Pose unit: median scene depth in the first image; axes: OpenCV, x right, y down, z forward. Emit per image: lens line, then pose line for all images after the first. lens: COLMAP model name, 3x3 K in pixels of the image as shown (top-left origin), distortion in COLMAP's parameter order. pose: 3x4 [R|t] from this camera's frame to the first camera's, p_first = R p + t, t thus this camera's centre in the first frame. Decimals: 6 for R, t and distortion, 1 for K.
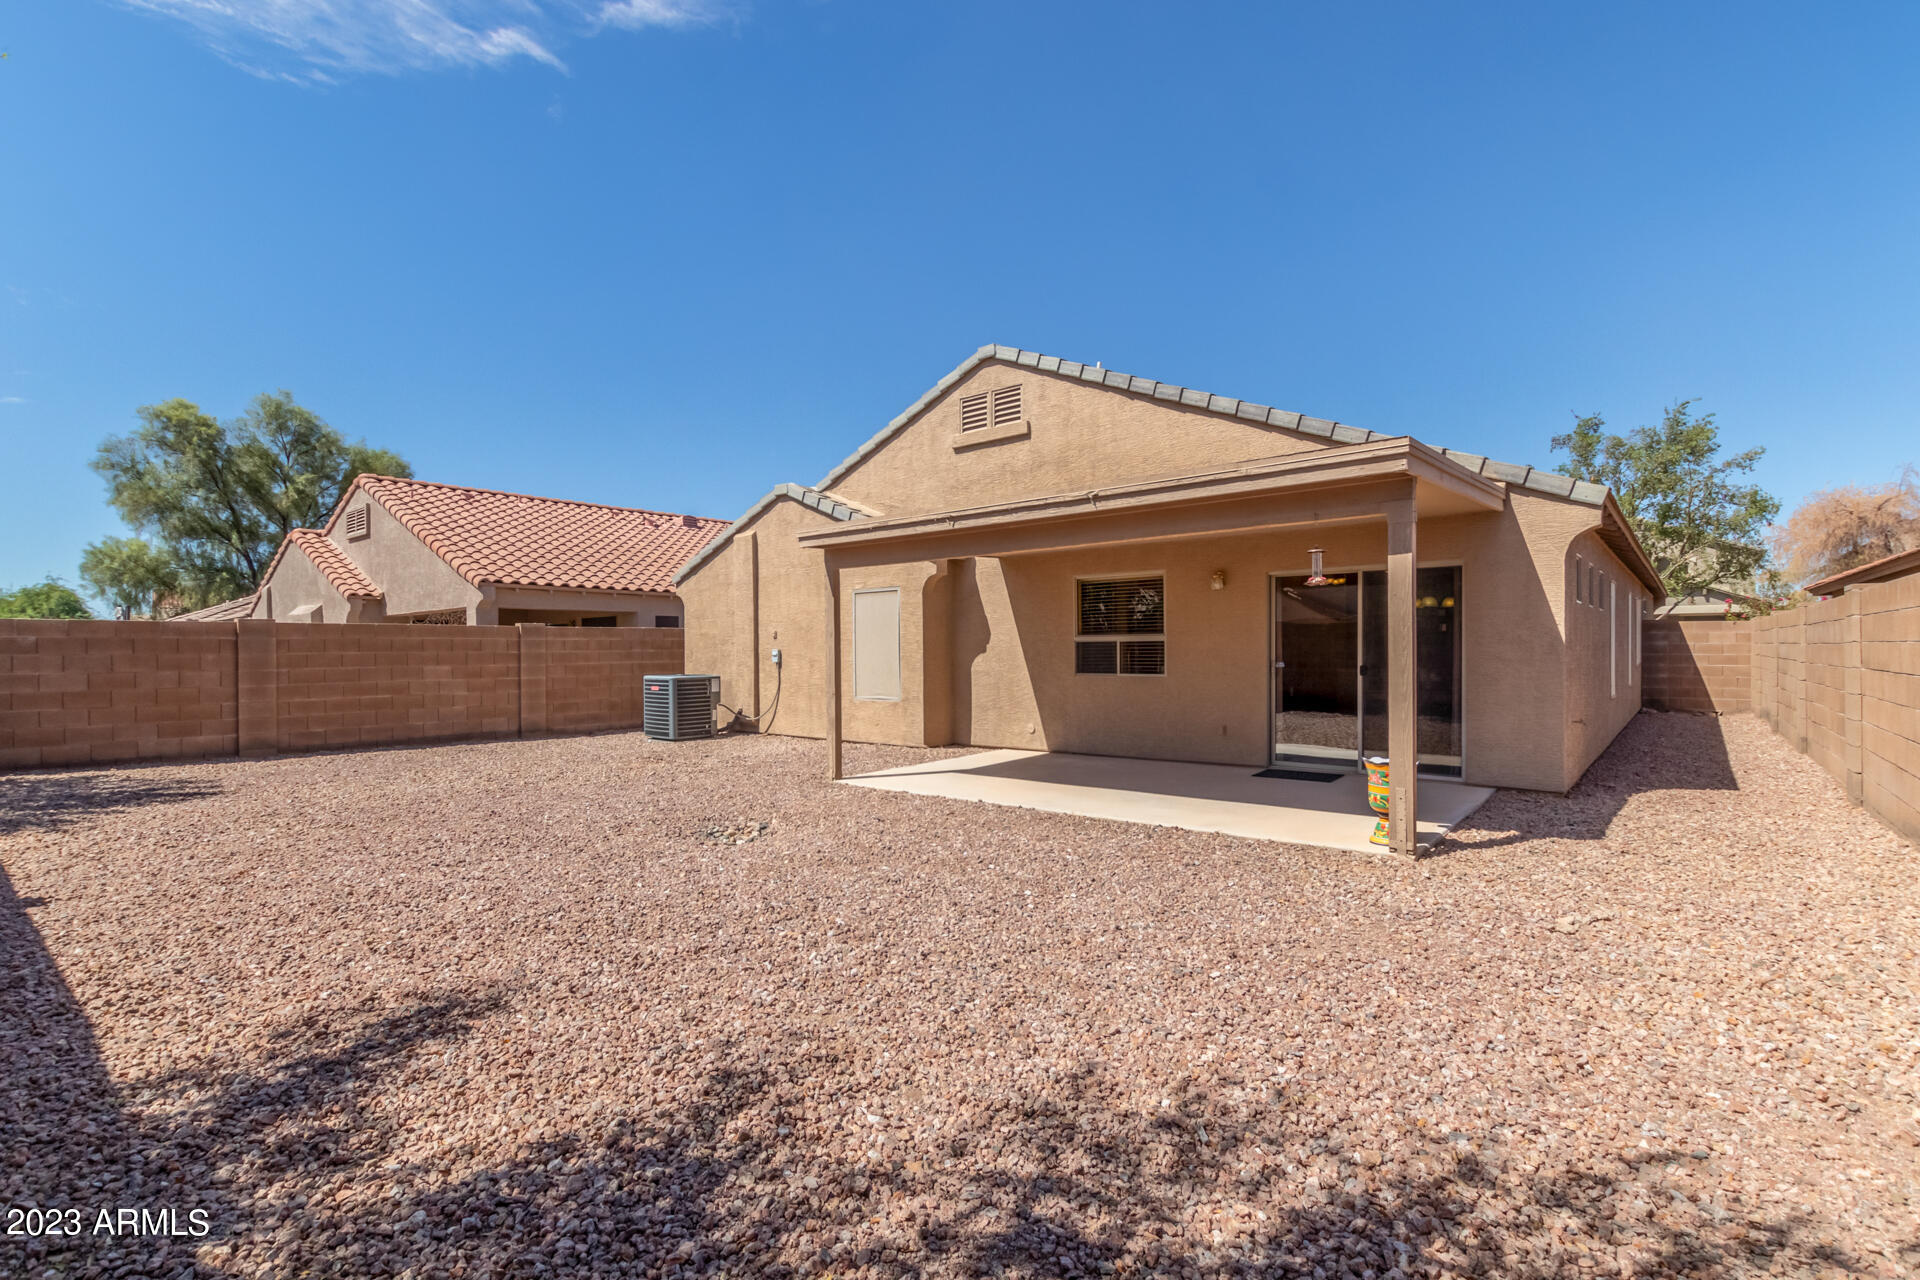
lens RADIAL K [[881.0, 0, 961.2], [0, 881.0, 651.2], [0, 0, 1]] dist [0.005768, 0.000142]
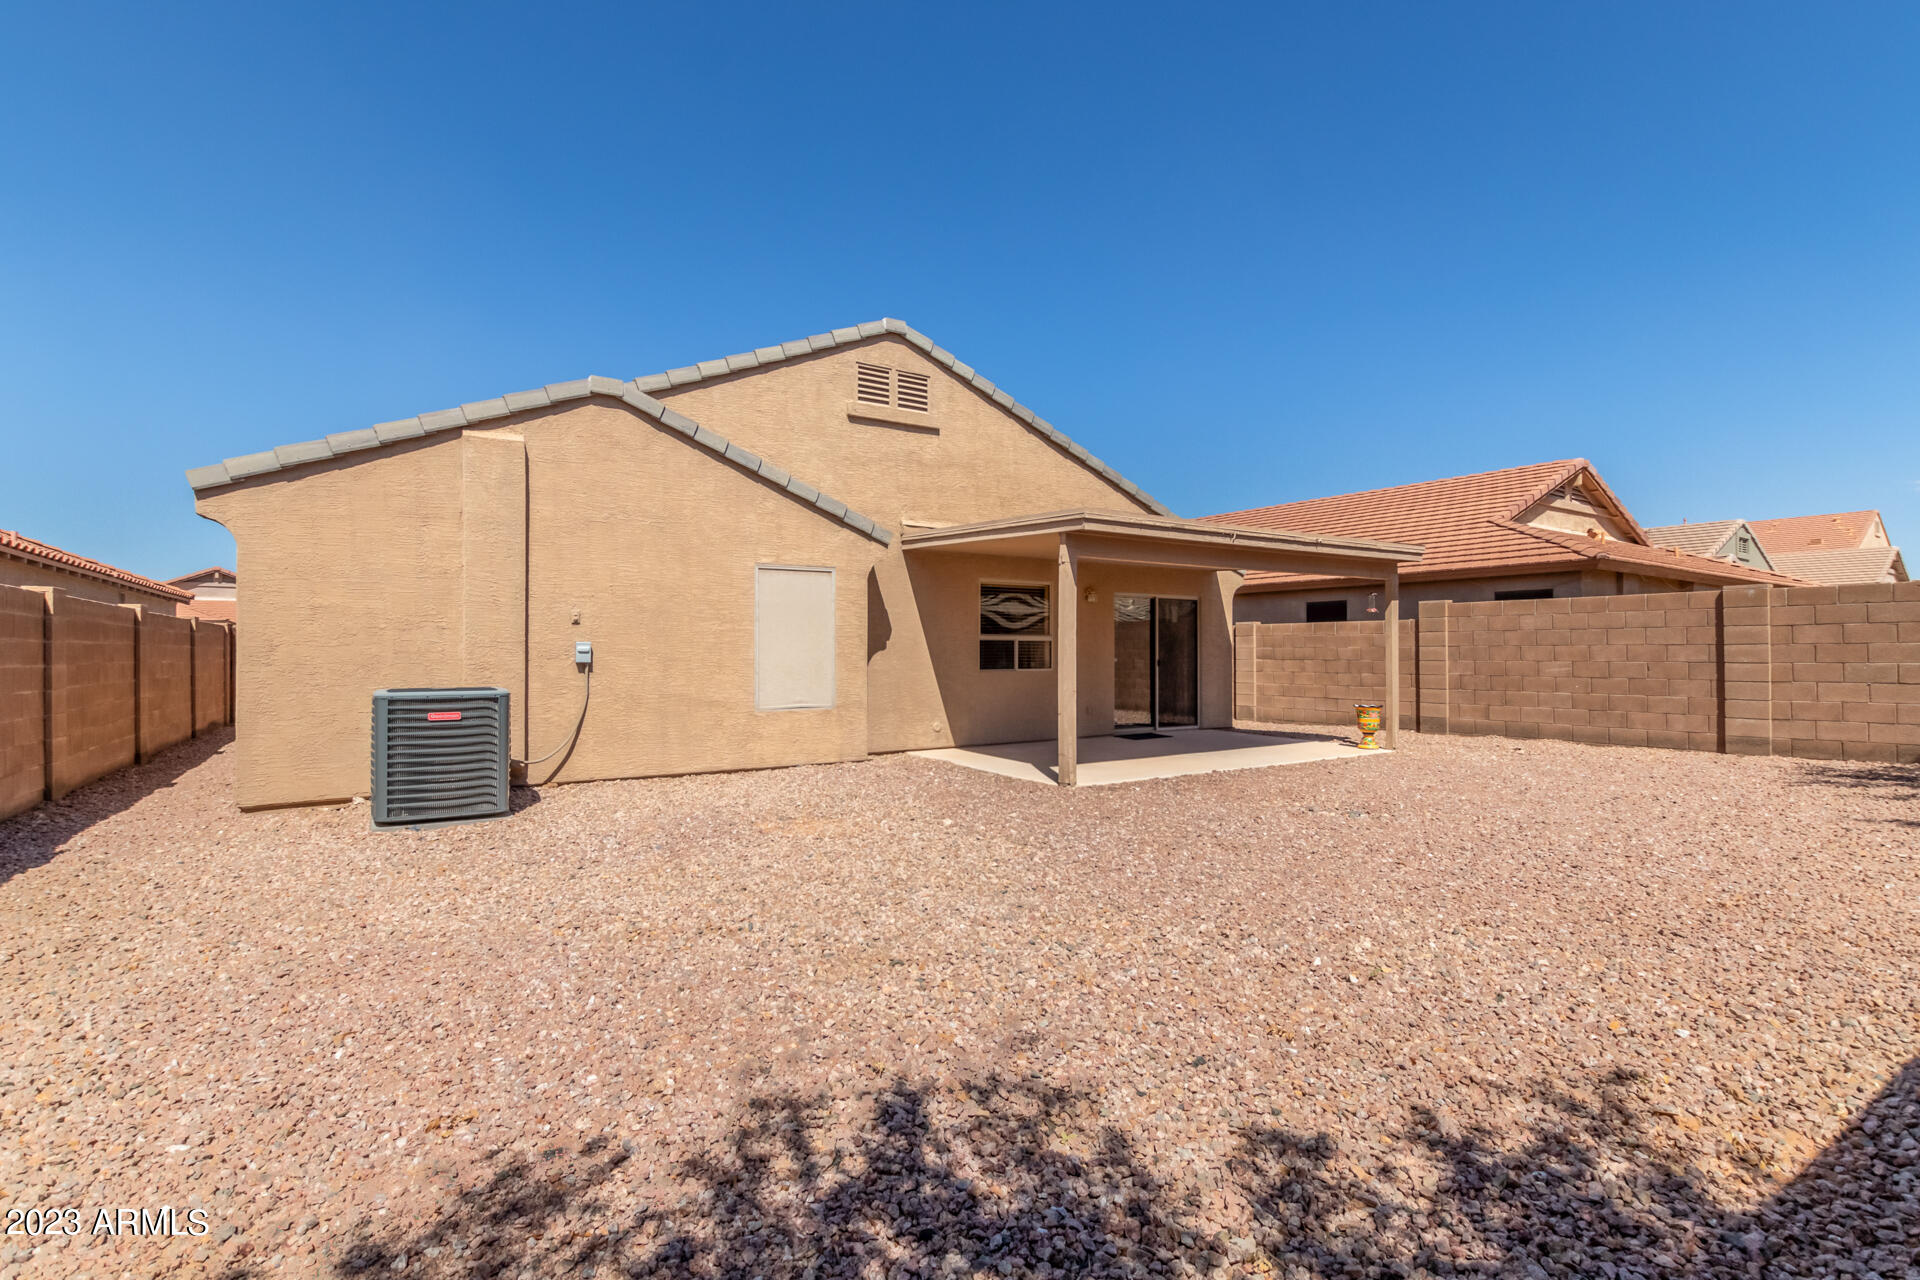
lens RADIAL K [[881.0, 0, 959.0], [0, 881.0, 644.8], [0, 0, 1]] dist [0.005768, 0.000142]
pose [[0.295354, 0.015083, 0.955269, -0.861103], [-0.000434, 0.999877, -0.015653, 0.011287], [-0.955388, 0.004209, 0.295324, 0.684330]]
